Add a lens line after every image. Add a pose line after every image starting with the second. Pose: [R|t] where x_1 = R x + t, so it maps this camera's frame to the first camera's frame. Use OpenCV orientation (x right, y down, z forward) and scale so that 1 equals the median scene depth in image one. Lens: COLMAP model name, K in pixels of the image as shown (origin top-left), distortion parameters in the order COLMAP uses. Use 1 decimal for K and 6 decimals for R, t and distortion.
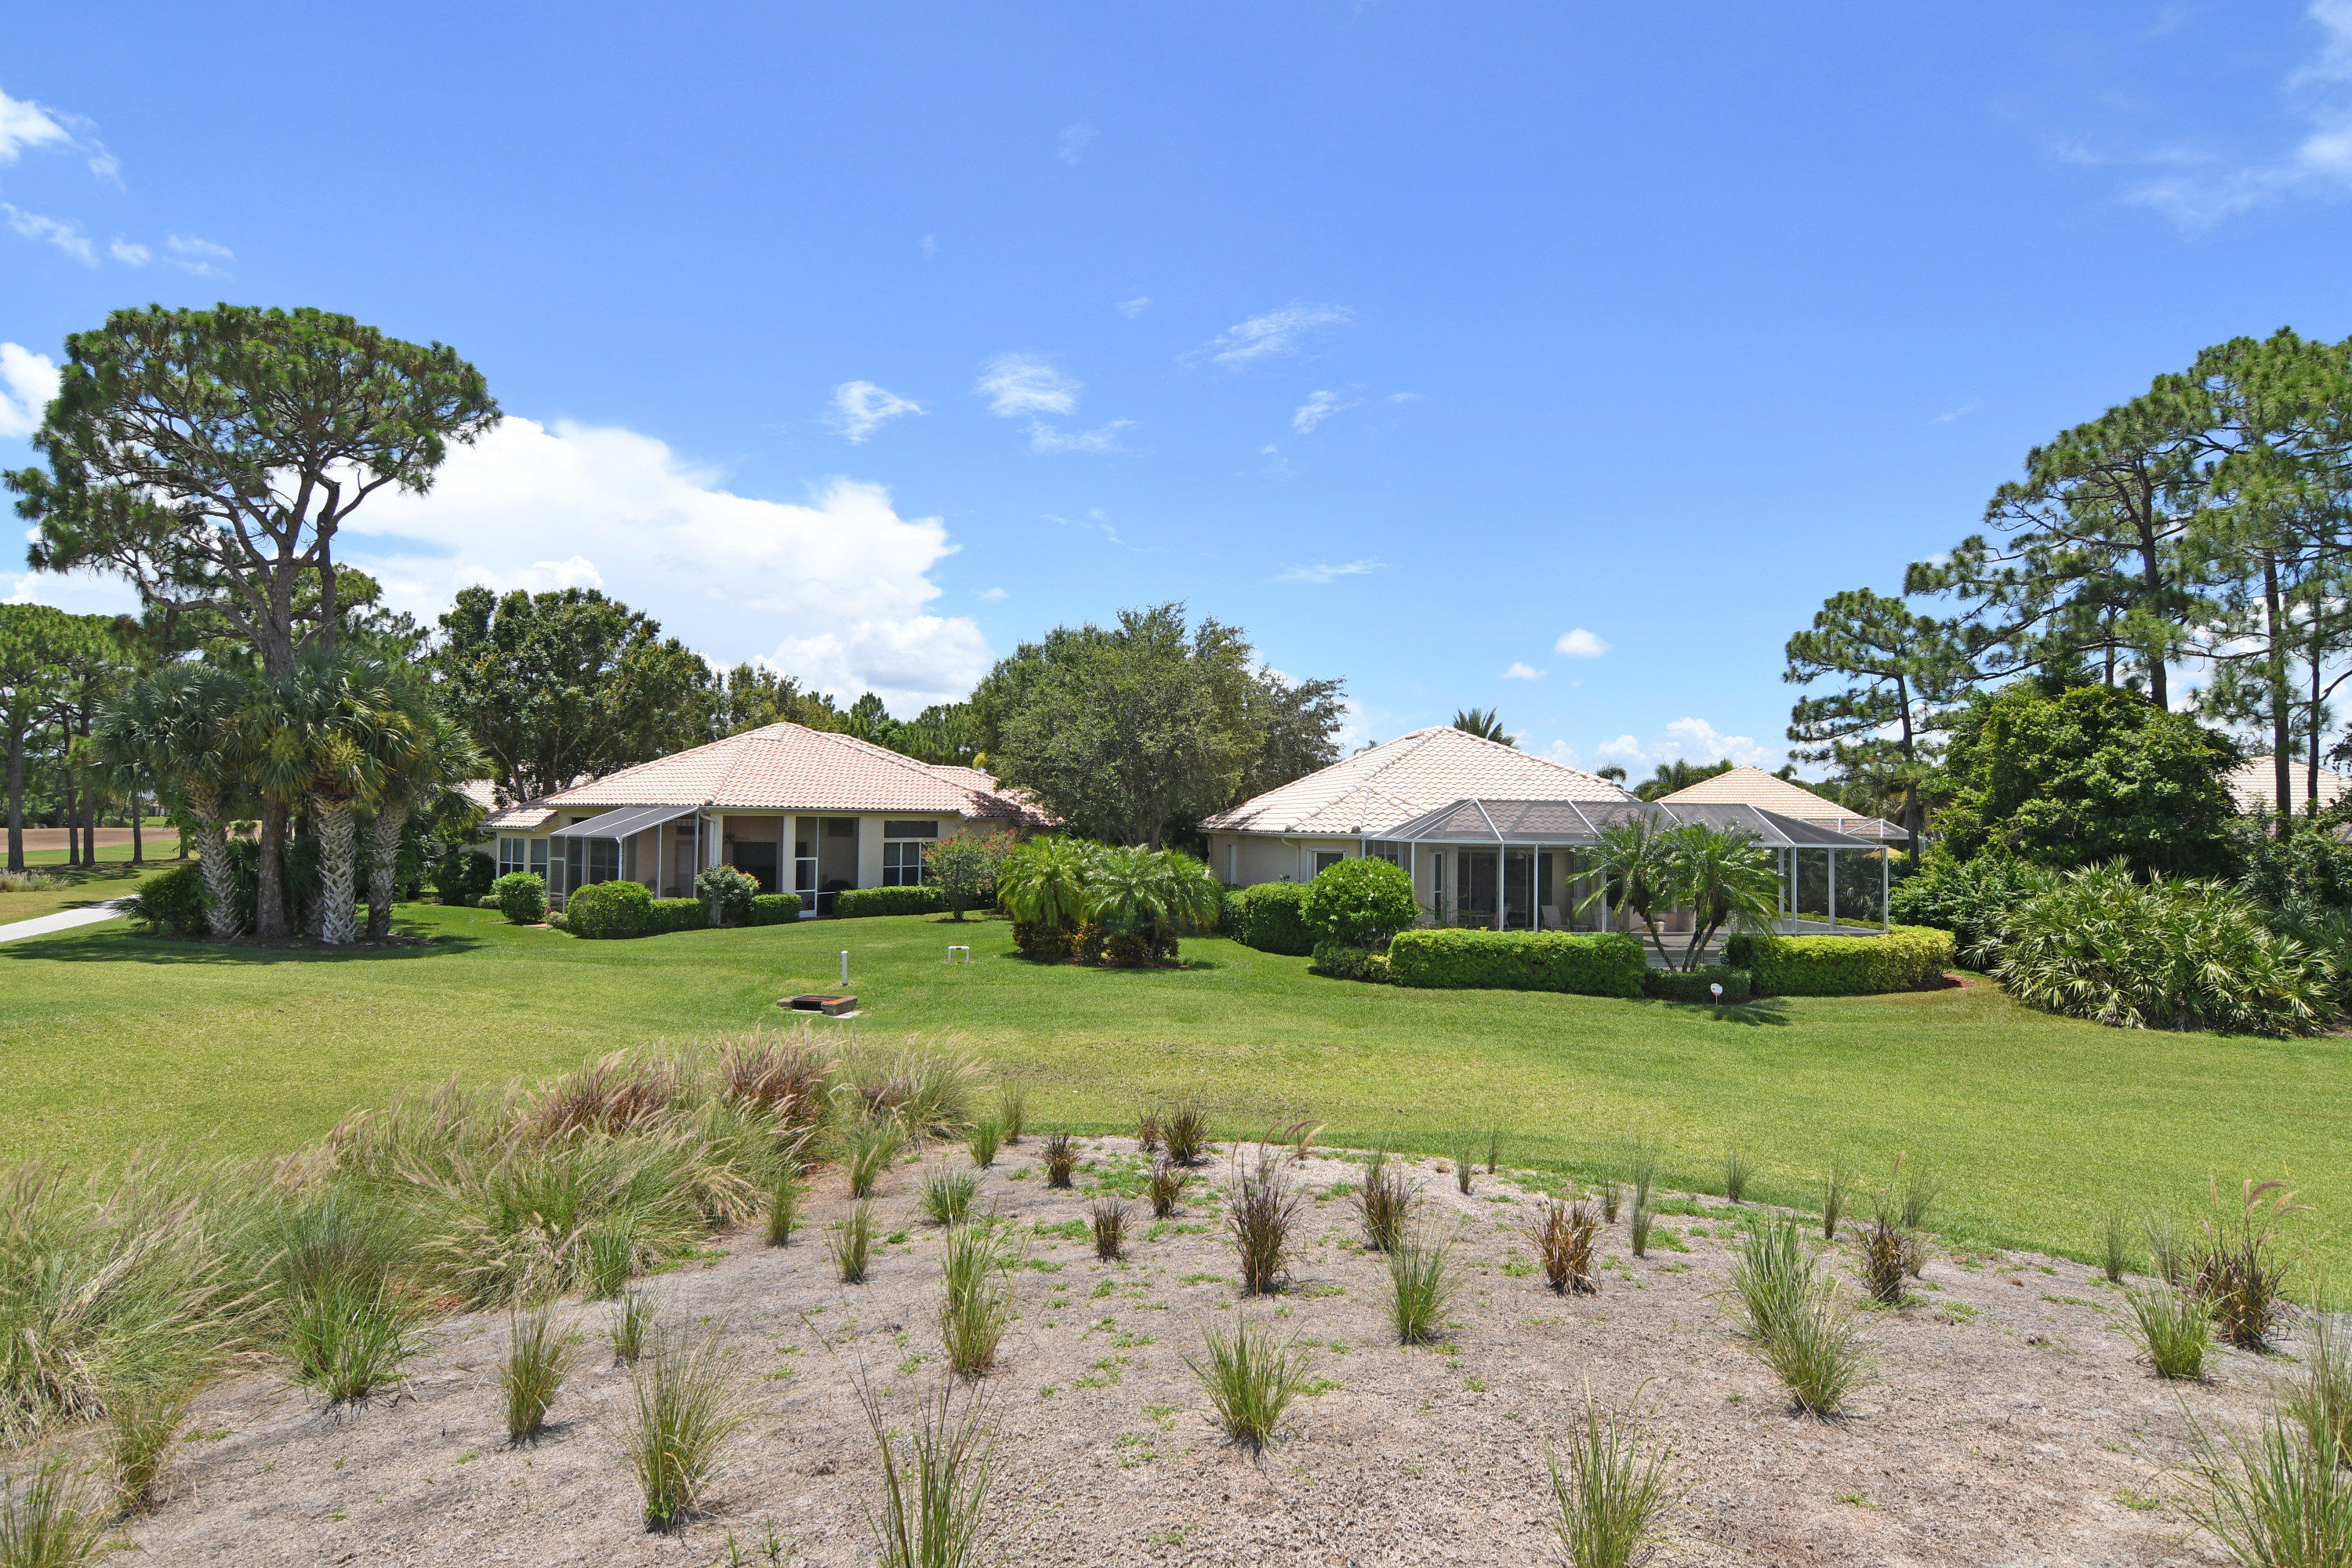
lens RADIAL K [[1315.9, 0, 1176.0], [0, 1315.9, 784.0], [0, 0, 1]] dist [0.002675, -0.016963]
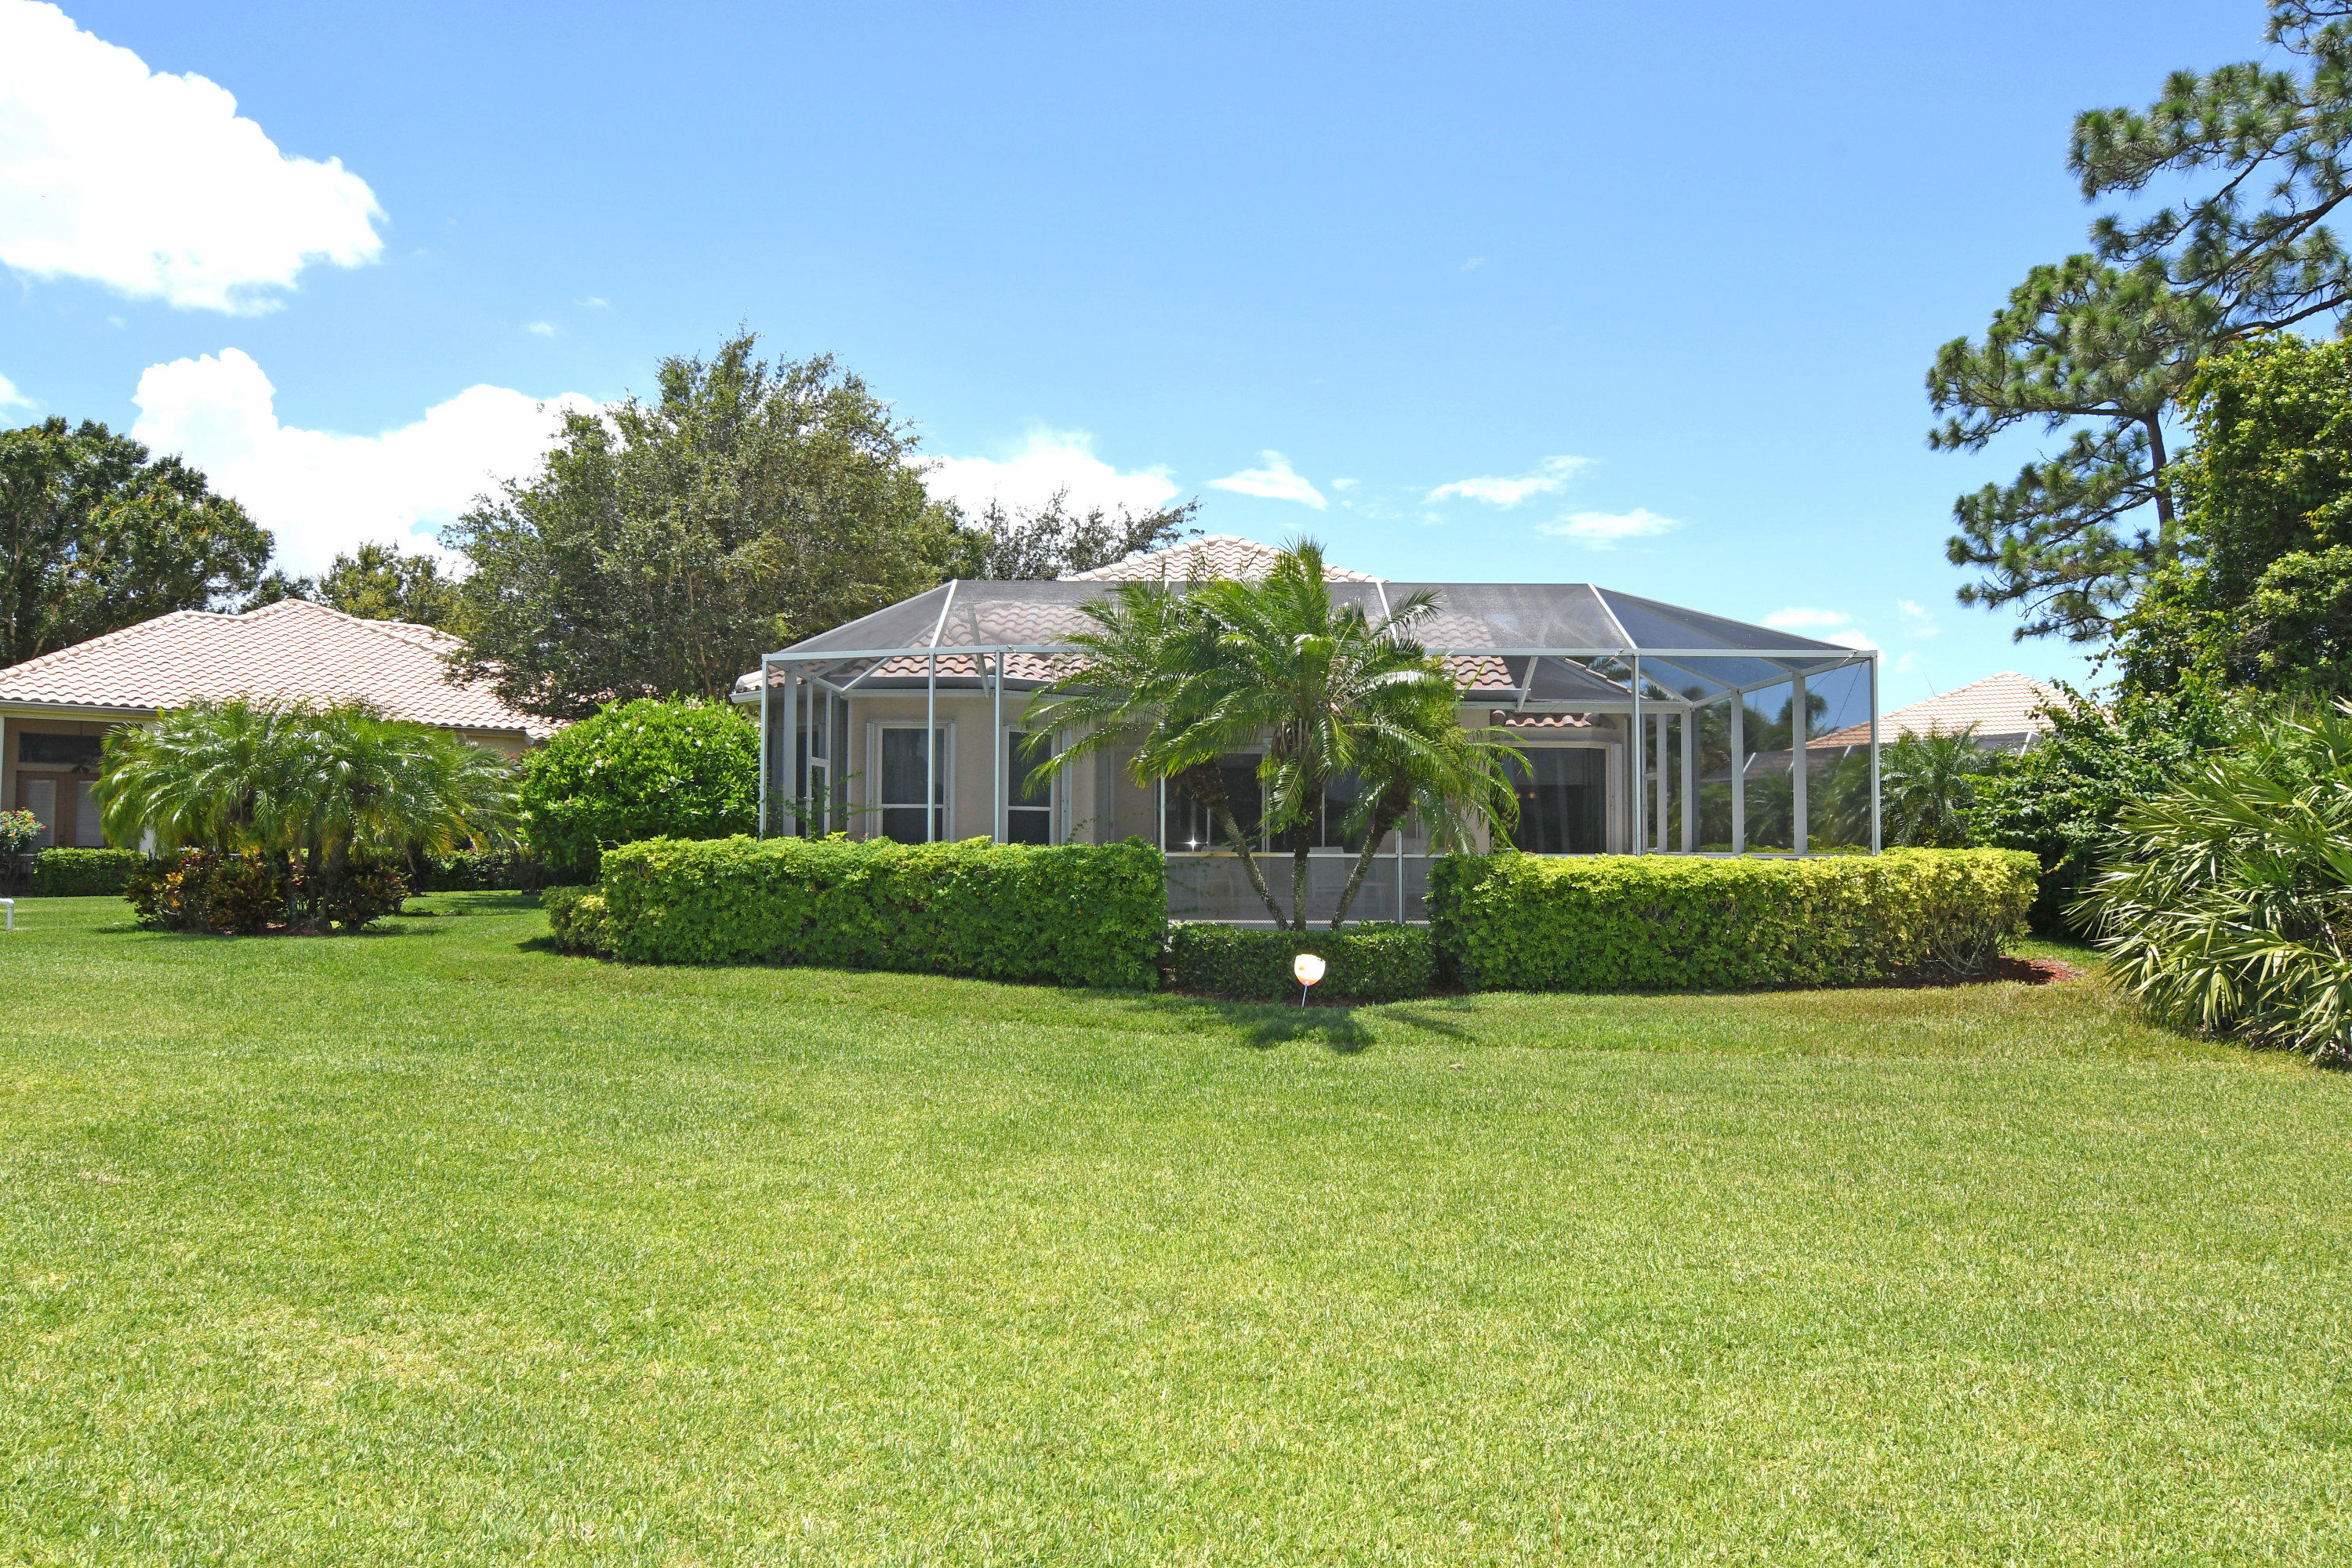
lens RADIAL K [[1703.4, 0, 1176.0], [0, 1703.4, 784.0], [0, 0, 1]] dist [-0.002033, -0.002350]
pose [[0.988529, -0.011525, -0.150590, 0.389528], [0.009692, 0.999870, -0.012904, 0.091734], [0.150719, 0.011296, 0.988512, 0.416021]]
